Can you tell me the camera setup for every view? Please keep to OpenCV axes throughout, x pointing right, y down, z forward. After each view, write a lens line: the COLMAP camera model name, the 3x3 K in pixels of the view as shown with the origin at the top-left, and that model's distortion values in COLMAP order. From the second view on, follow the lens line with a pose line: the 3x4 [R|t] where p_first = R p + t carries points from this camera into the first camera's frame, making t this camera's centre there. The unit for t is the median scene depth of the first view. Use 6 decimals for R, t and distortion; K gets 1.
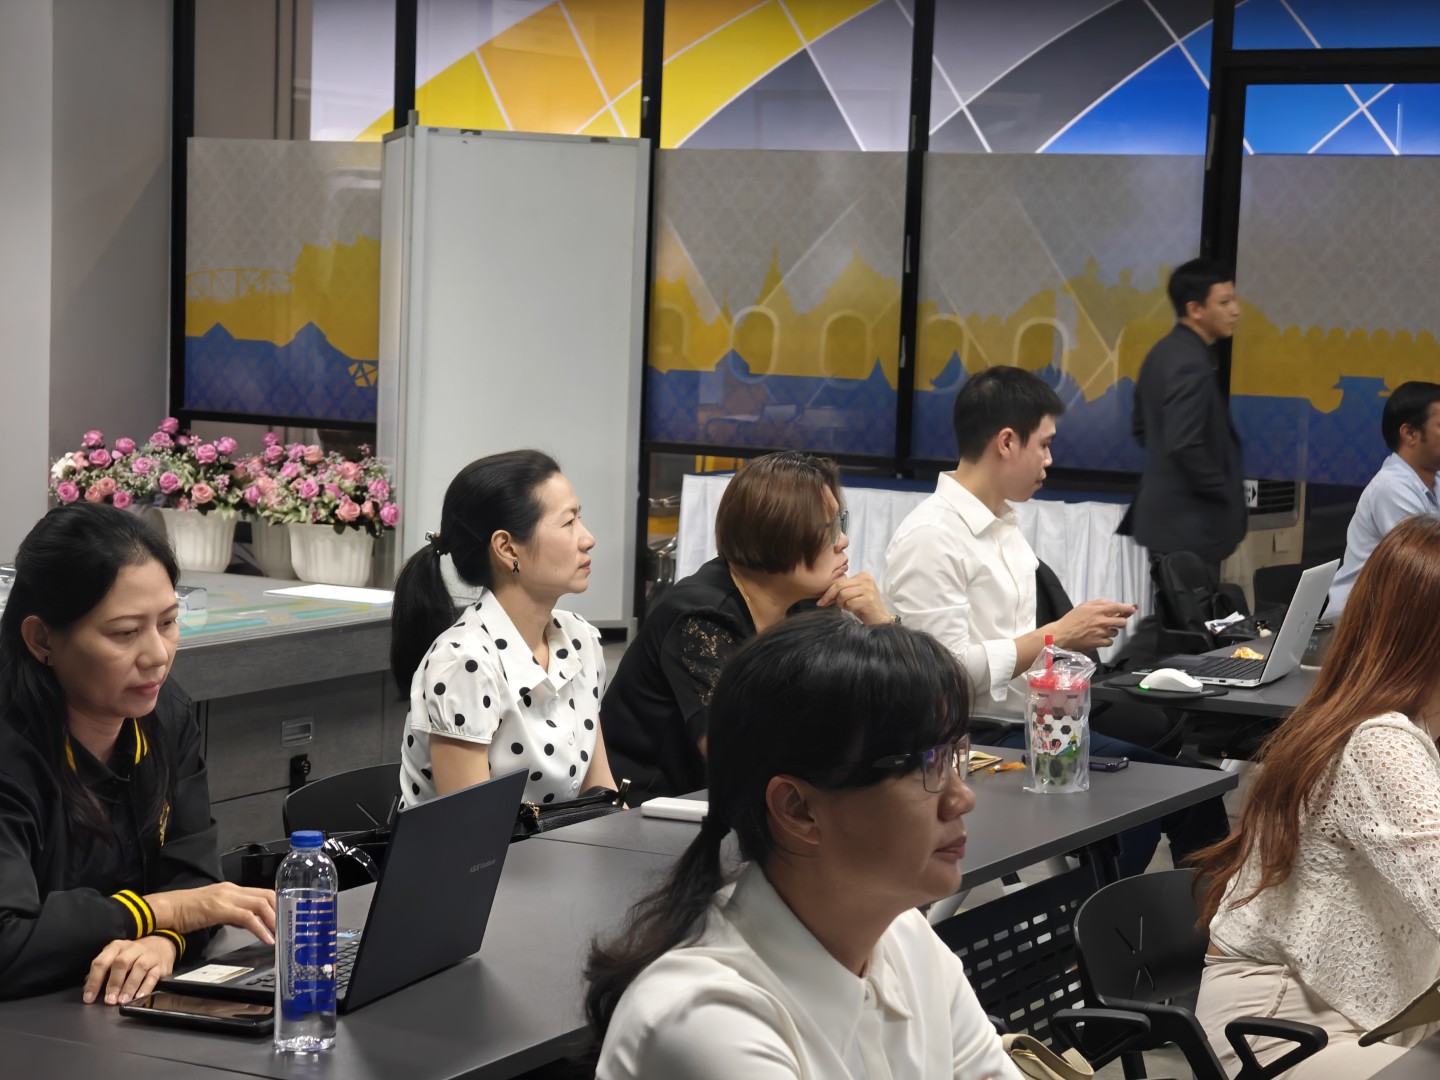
lens RADIAL K [[2997.8, 0, 678.0], [0, 2997.8, 573.6], [0, 0, 1]] dist [0.040458, 0.284406]
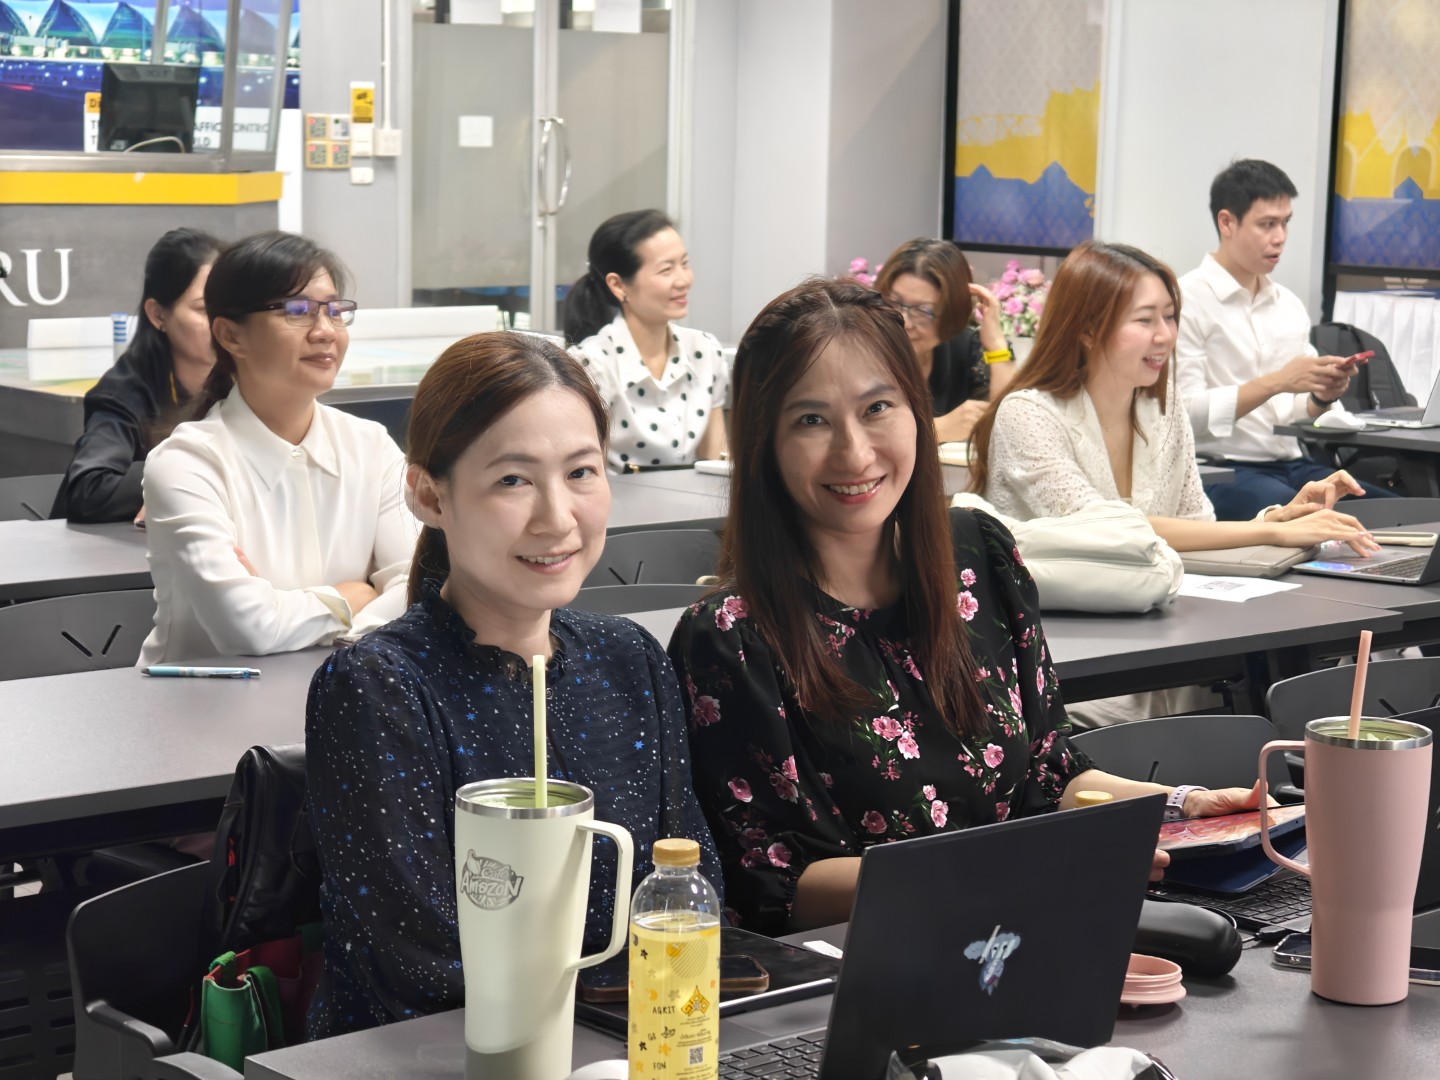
lens RADIAL K [[3008.5, 0, 729.0], [0, 3008.5, 540.4], [0, 0, 1]] dist [0.145882, -0.005556]
pose [[0.941341, 0.019884, -0.336871, 0.336036], [-0.008625, 0.999354, 0.034885, 0.044418], [0.337347, -0.029933, 0.940904, -0.236803]]
